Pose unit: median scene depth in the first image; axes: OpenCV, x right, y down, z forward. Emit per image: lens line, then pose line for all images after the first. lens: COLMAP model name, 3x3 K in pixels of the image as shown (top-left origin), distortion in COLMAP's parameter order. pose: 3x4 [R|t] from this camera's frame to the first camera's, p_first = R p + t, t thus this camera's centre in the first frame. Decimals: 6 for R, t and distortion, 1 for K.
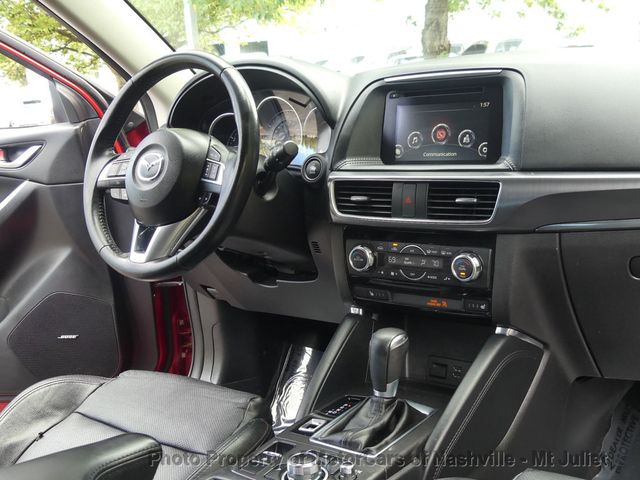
lens RADIAL K [[722.8, 0, 320.4], [0, 722.8, 240.3], [0, 0, 1]] dist [-0.019916, 0.000000]
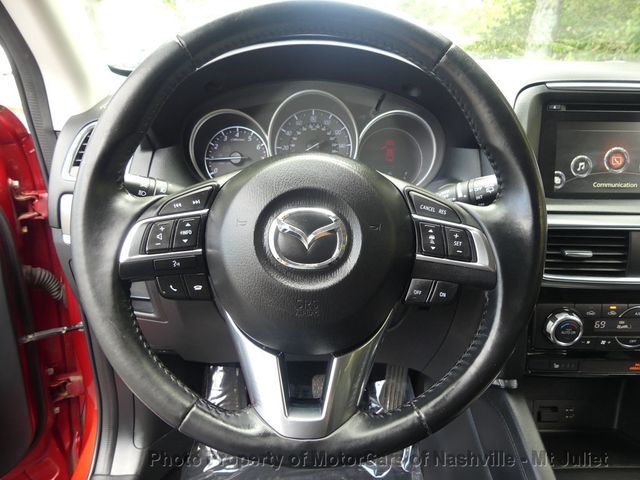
lens RADIAL K [[473.1, 0, 331.5], [0, 473.1, 236.3], [0, 0, 1]] dist [-0.011860, 0.017078]
pose [[0.794892, -0.118402, 0.595086, -0.421732], [0.046072, 0.989722, 0.135380, -0.149391], [-0.604999, -0.080196, 0.792177, 0.766162]]
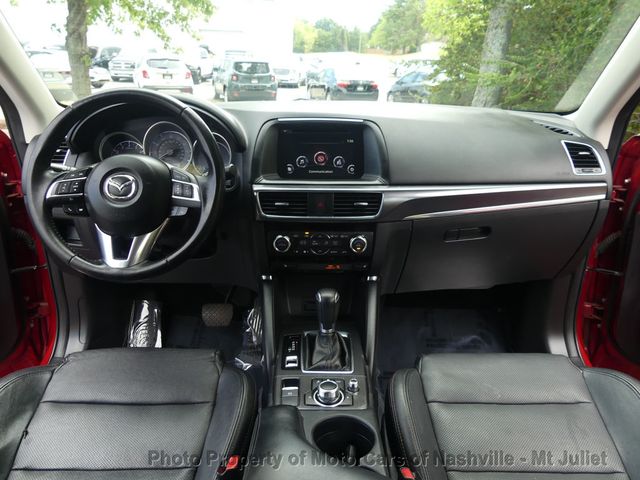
lens RADIAL K [[473.1, 0, 316.7], [0, 473.1, 239.7], [0, 0, 1]] dist [-0.011860, 0.017078]
pose [[0.800826, -0.110560, 0.588604, -0.459363], [0.047335, 0.991423, 0.121823, -0.098466], [-0.597024, -0.069697, 0.799190, 0.181392]]
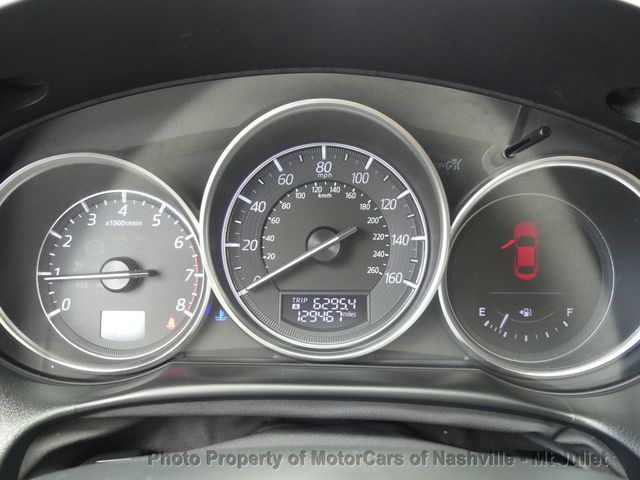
lens RADIAL K [[629.0, 0, 323.3], [0, 629.0, 240.0], [0, 0, 1]] dist [0.019056, 0.000000]
pose [[0.805585, -0.092818, 0.585165, -0.242248], [0.046906, 0.994544, 0.093177, -0.212111], [-0.590621, -0.047614, 0.805543, 1.027461]]
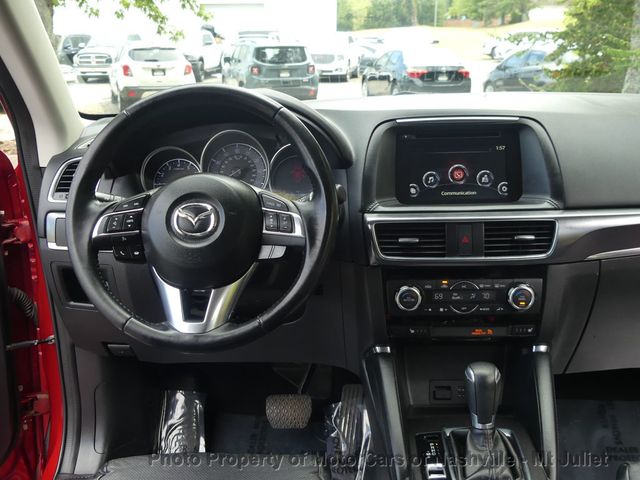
lens RADIAL K [[722.8, 0, 323.6], [0, 722.8, 245.9], [0, 0, 1]] dist [-0.019916, 0.000000]
pose [[0.841513, -0.078499, 0.534503, -0.584136], [0.073178, 0.996831, 0.031188, -0.089329], [-0.535258, 0.012869, 0.844591, 0.203798]]
